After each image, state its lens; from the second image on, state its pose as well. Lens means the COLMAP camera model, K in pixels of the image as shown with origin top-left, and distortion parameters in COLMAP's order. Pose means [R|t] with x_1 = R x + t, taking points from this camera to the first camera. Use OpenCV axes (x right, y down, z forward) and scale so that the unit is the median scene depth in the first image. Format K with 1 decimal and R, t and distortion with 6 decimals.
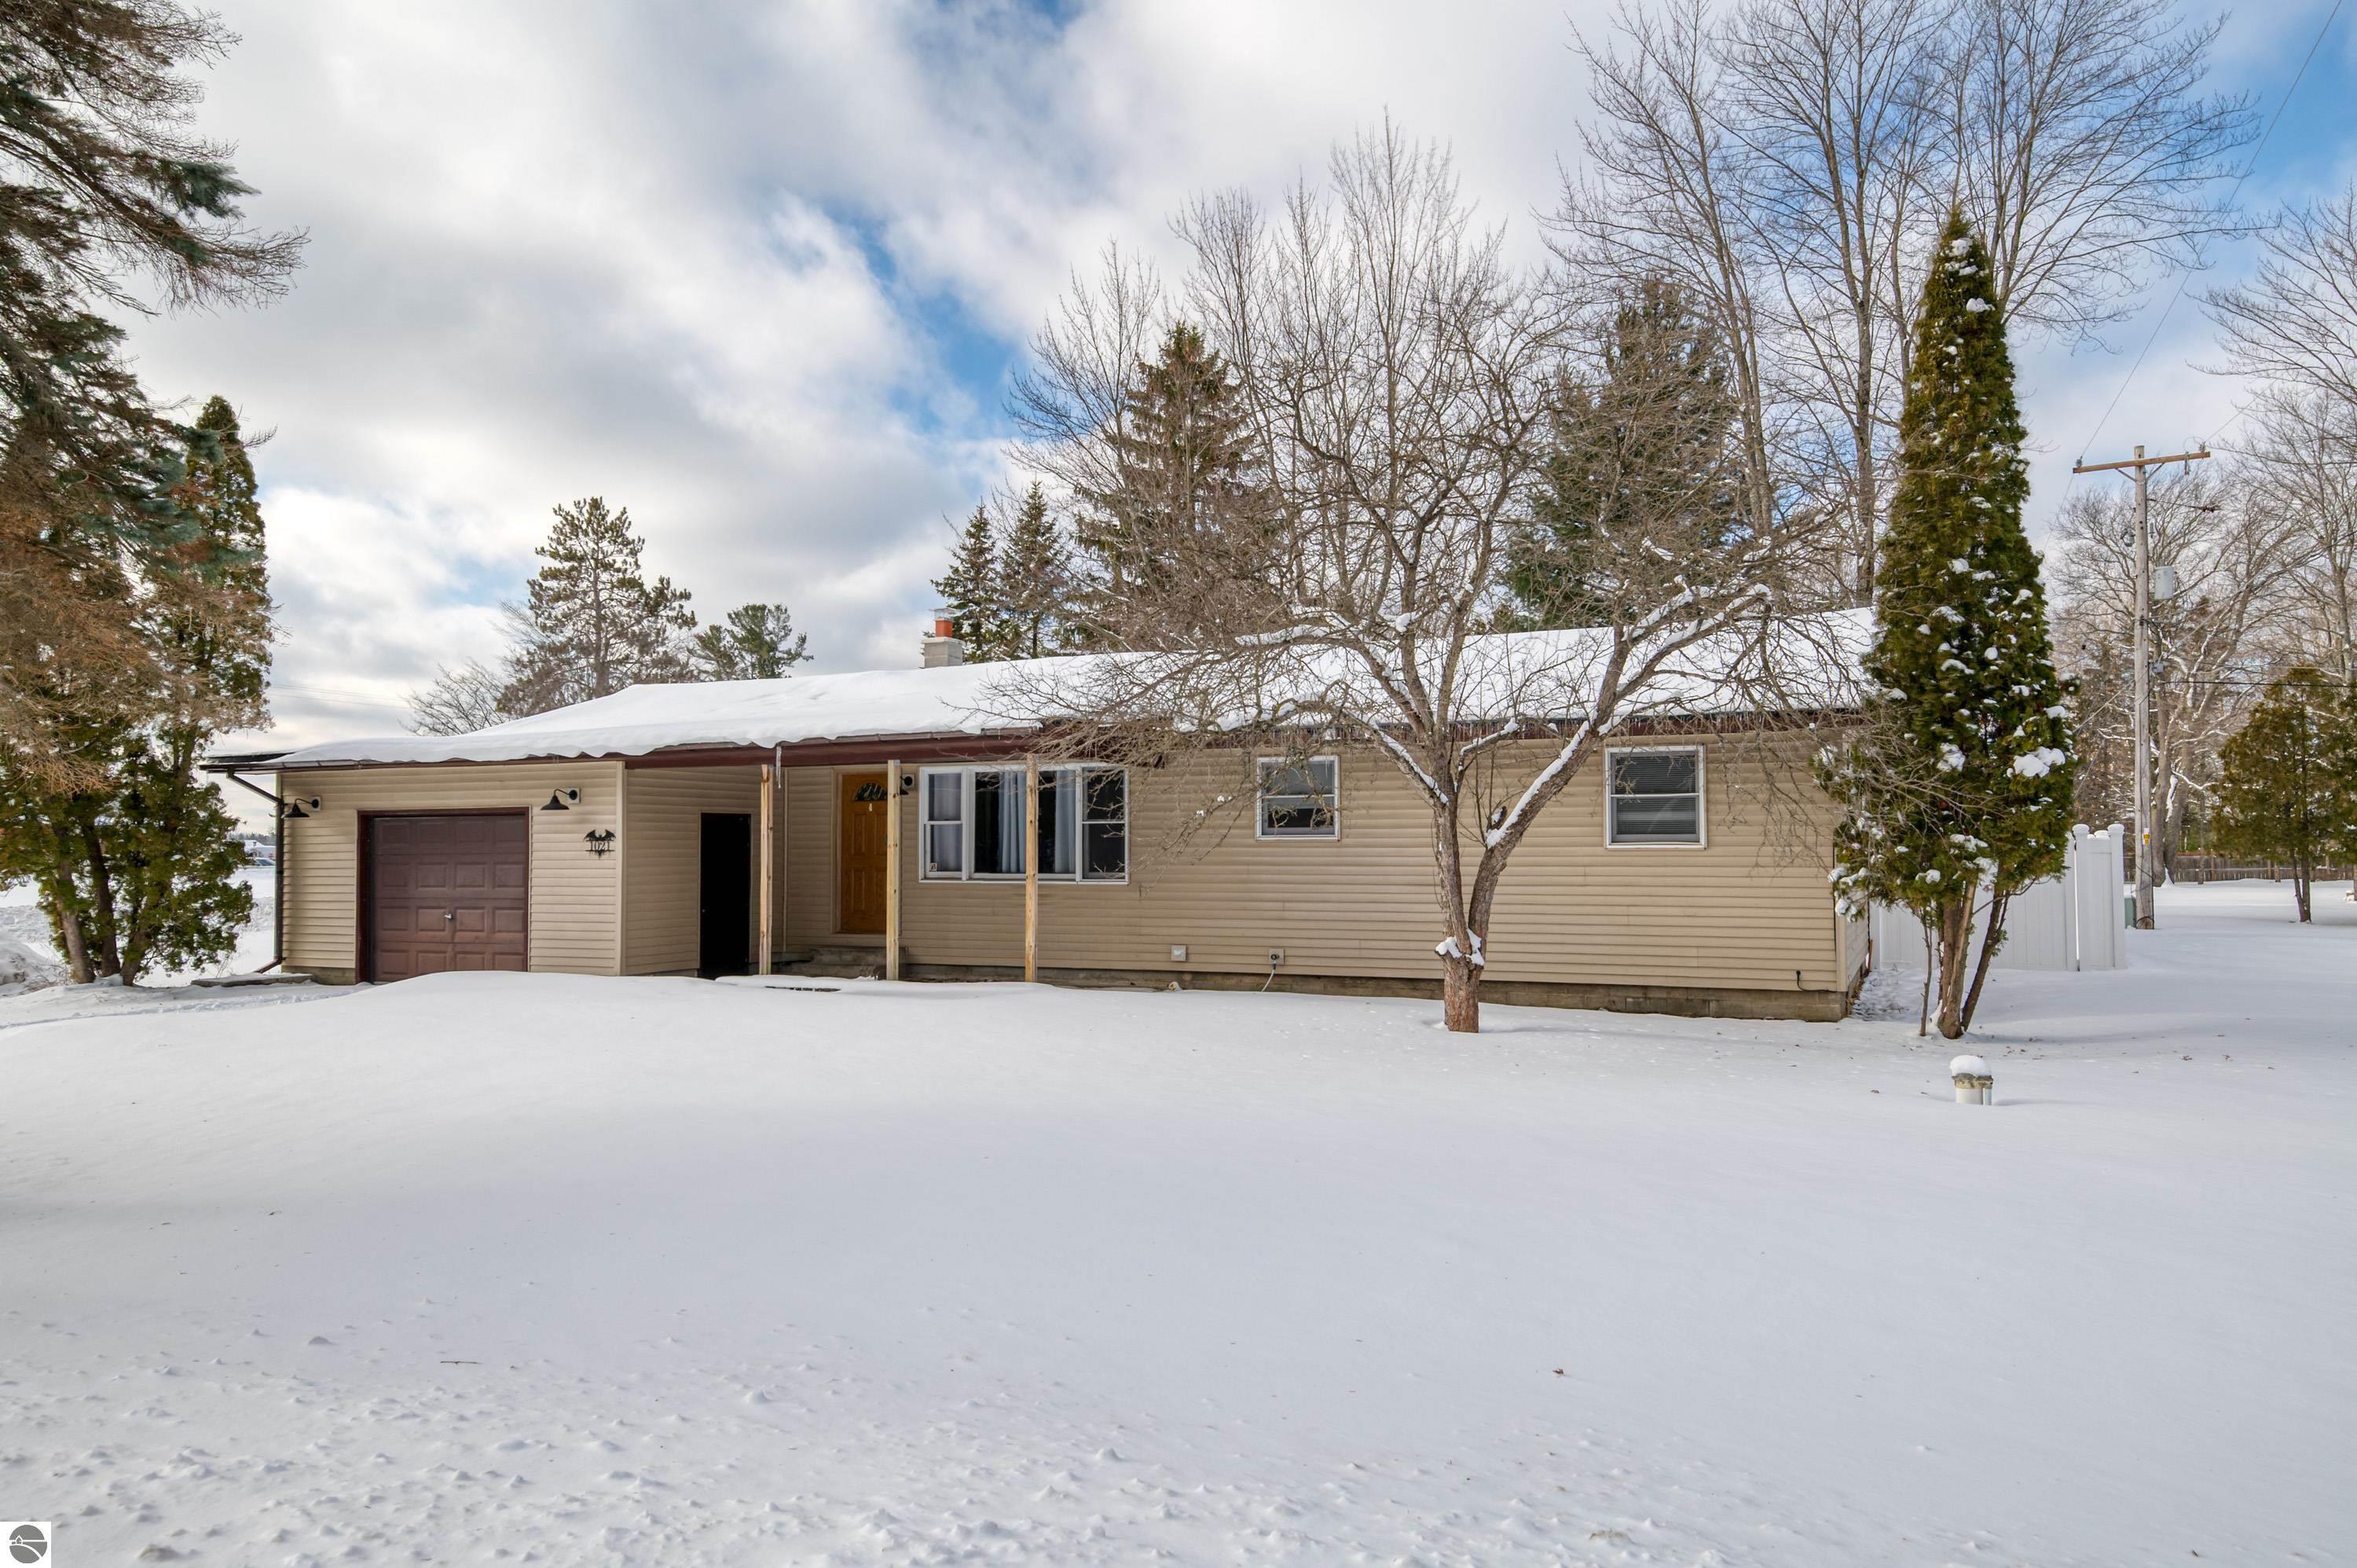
lens RADIAL K [[1607.9, 0, 1161.3], [0, 1607.9, 783.5], [0, 0, 1]] dist [0.020439, 0.003015]
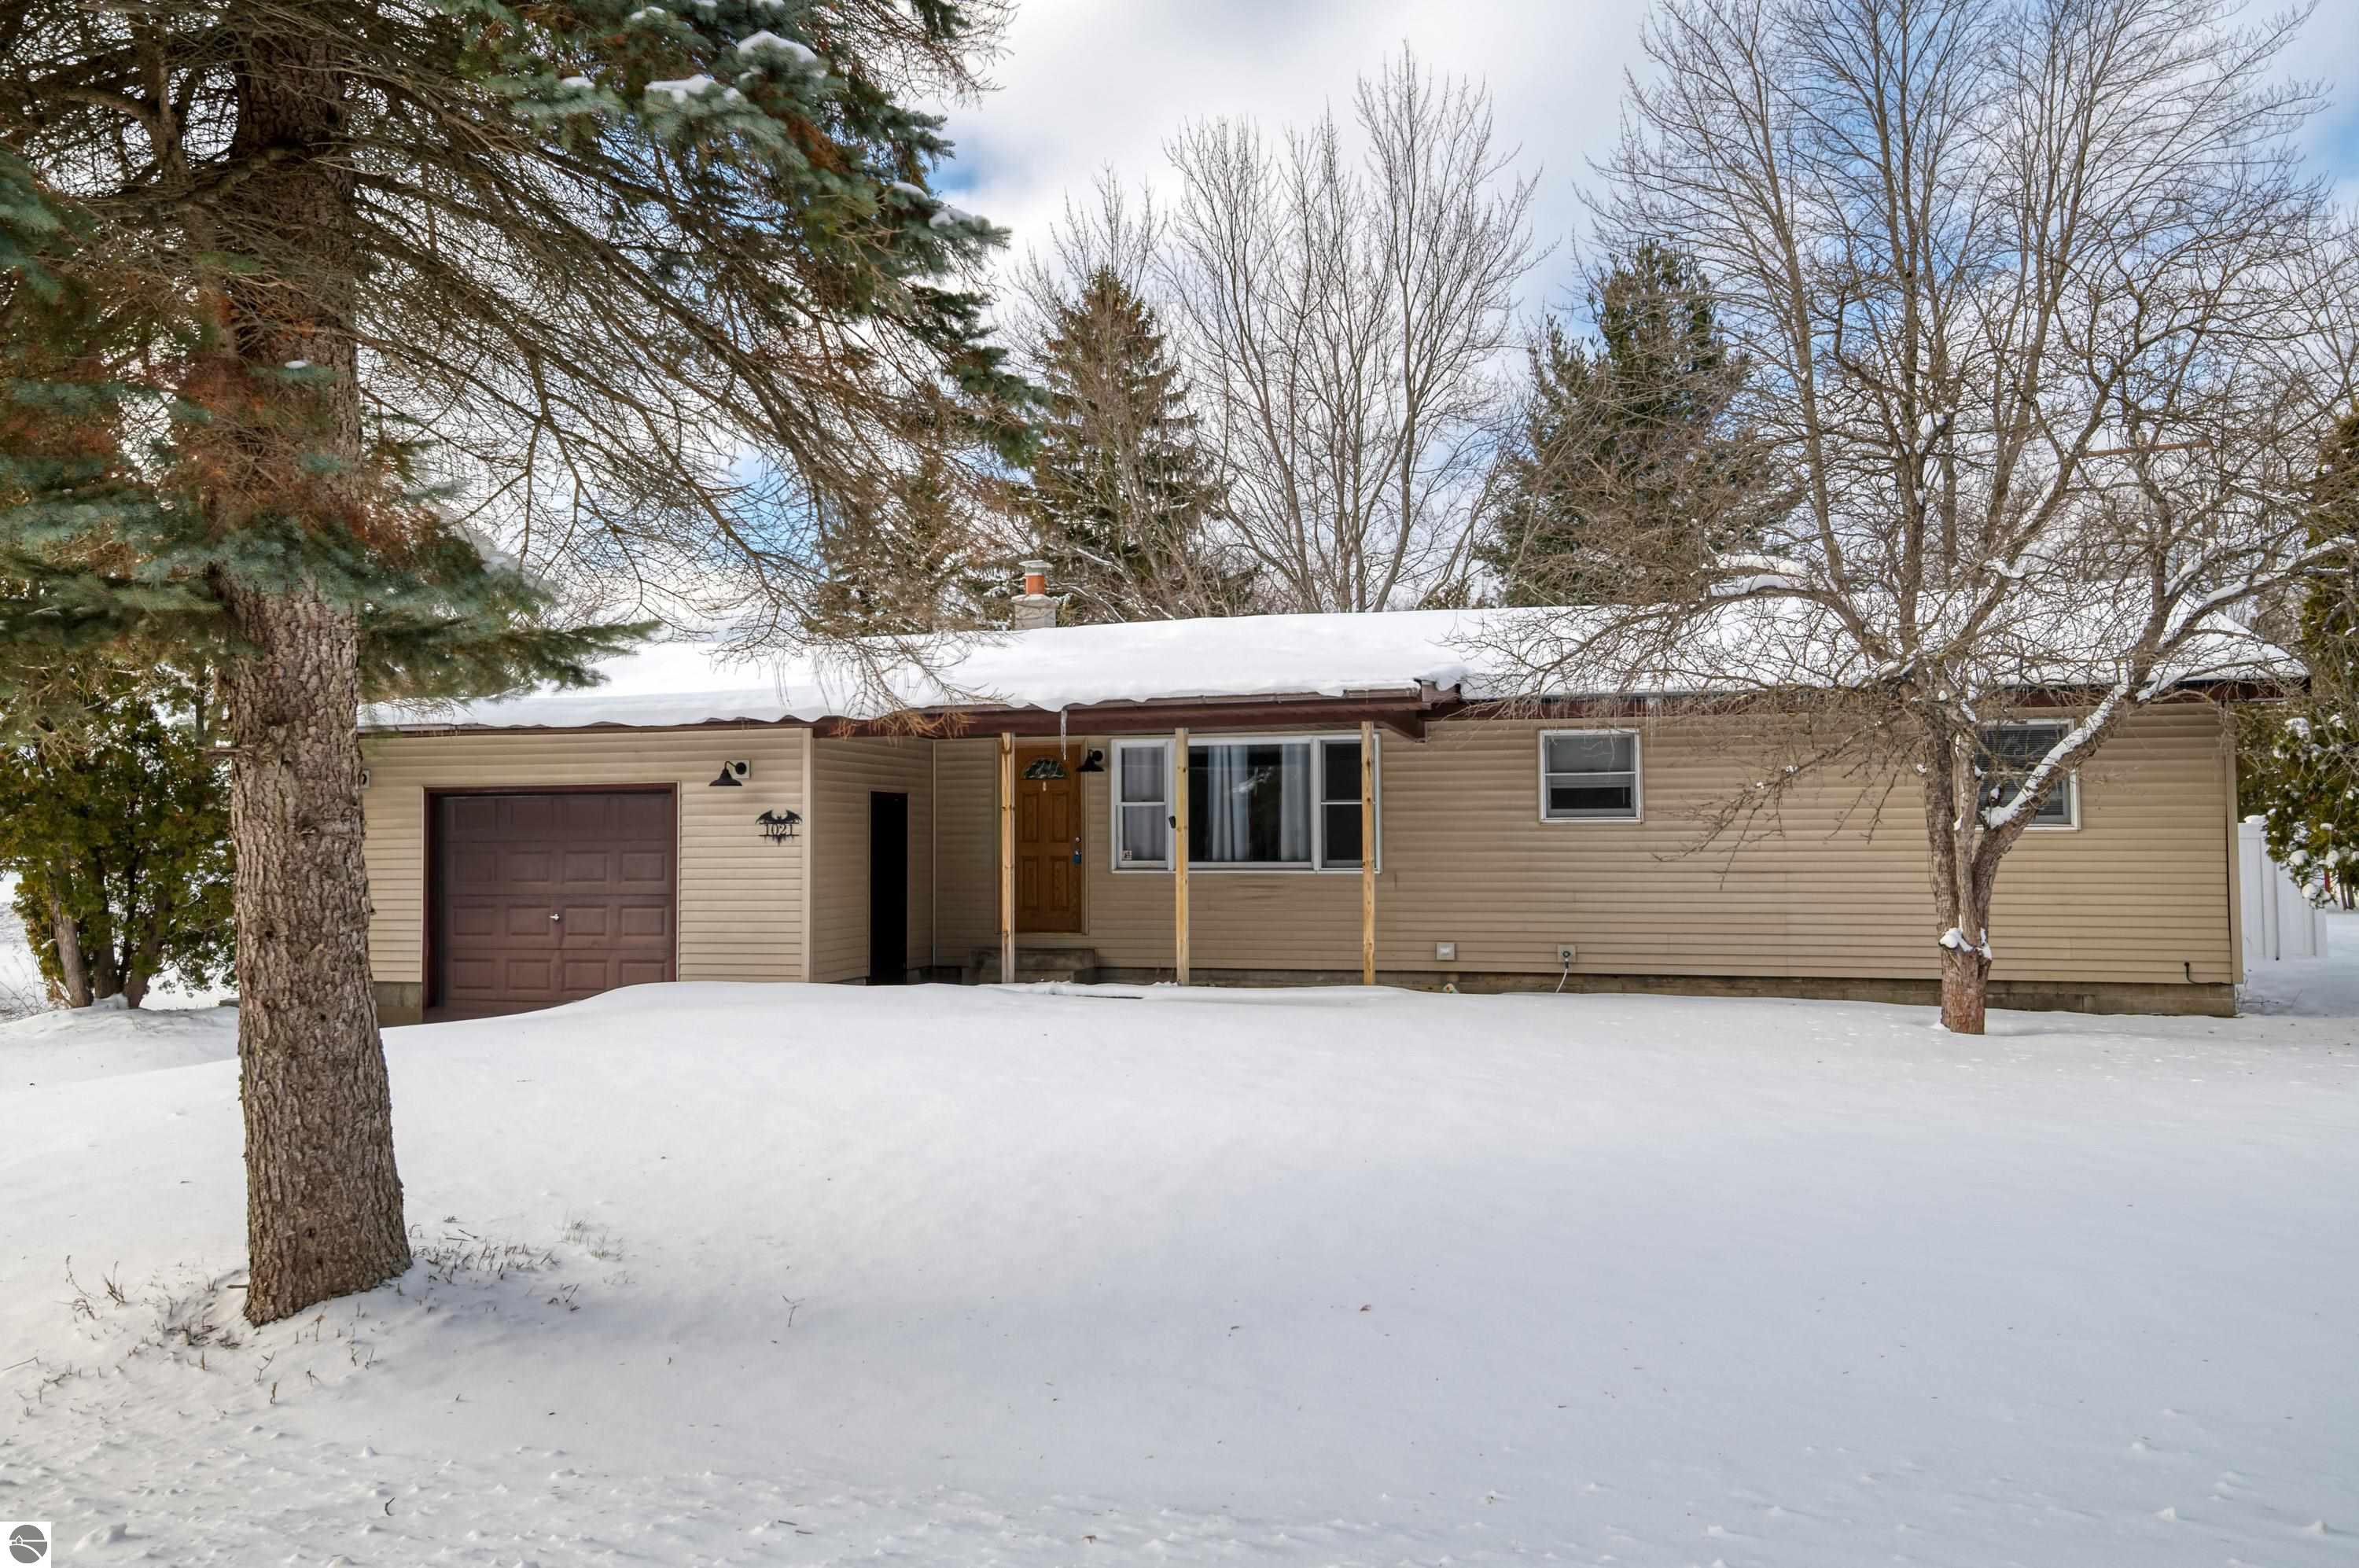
lens RADIAL K [[1700.6, 0, 1165.4], [0, 1700.6, 774.9], [0, 0, 1]] dist [0.029830, -0.000767]
pose [[0.987275, 0.004447, 0.158961, -0.286425], [-0.004456, 0.999990, -0.000298, 0.009672], [-0.158960, -0.000414, 0.987285, 0.100852]]
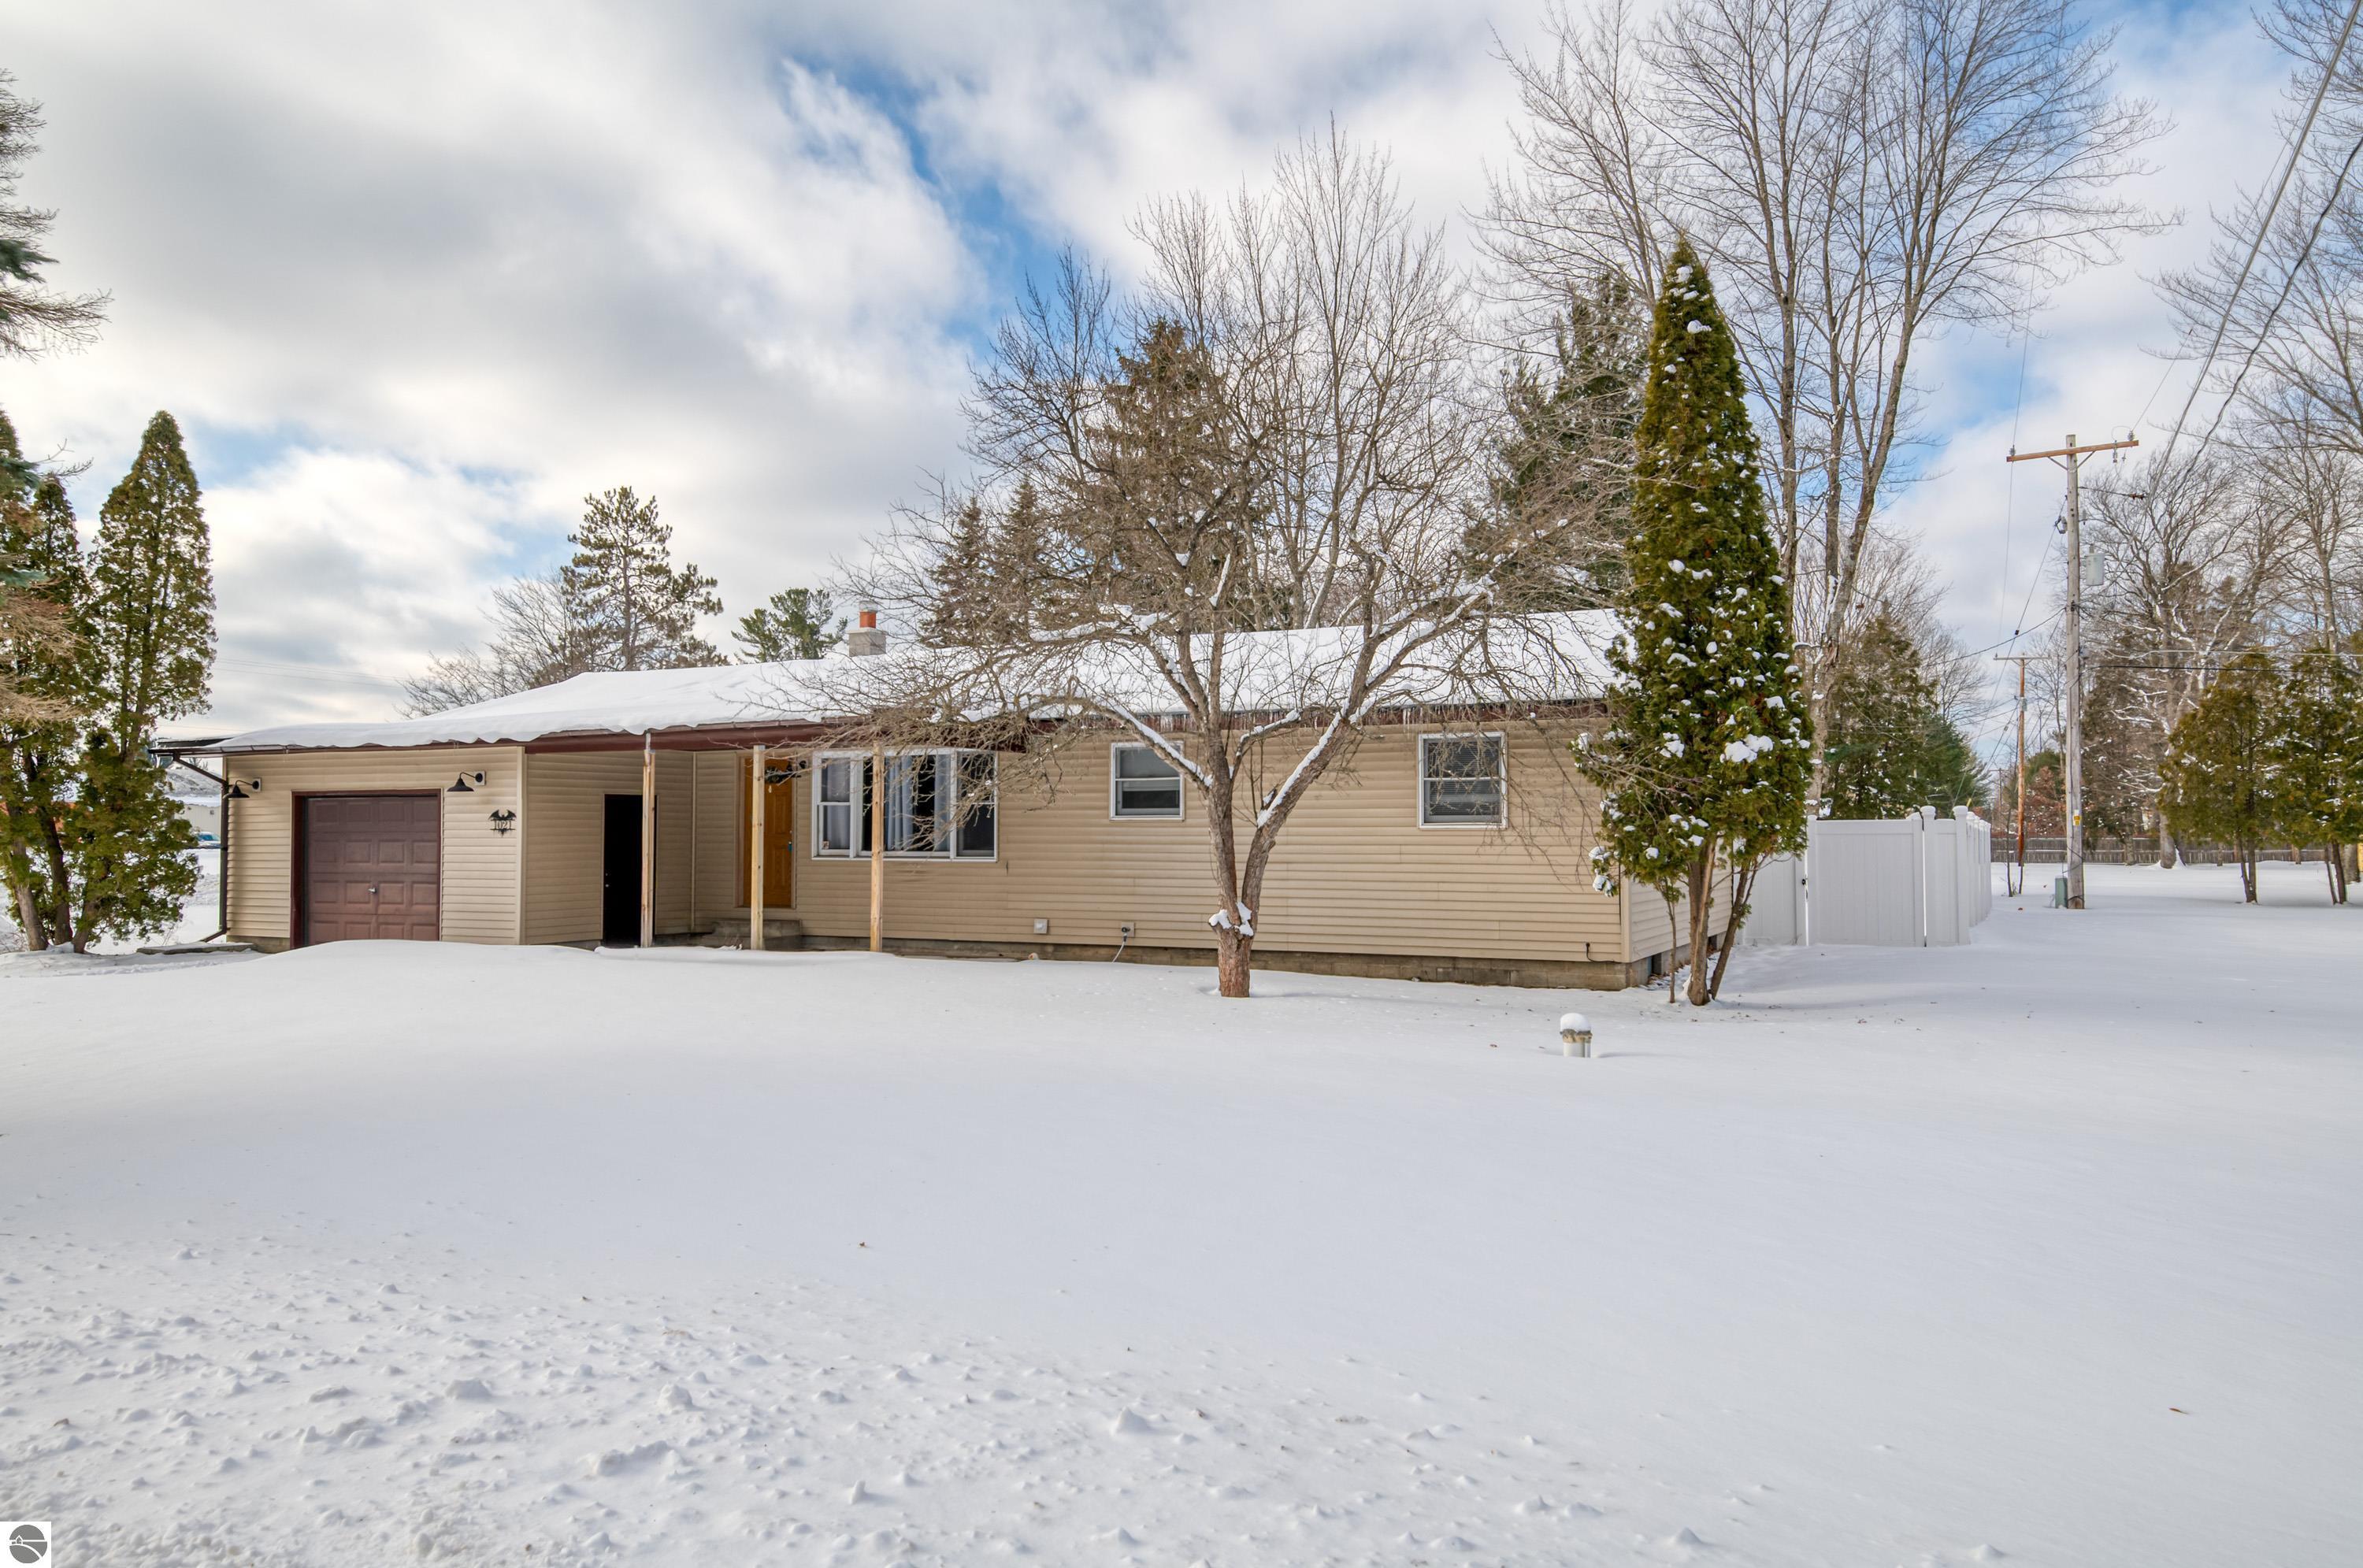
lens RADIAL K [[1600.8, 0, 1155.3], [0, 1600.8, 753.8], [0, 0, 1]] dist [0.020888, -0.002061]
pose [[0.999422, 0.000001, -0.033989, 0.122900], [-0.000228, 0.999978, -0.006653, -0.001734], [0.033988, 0.006657, 0.999400, -0.058409]]
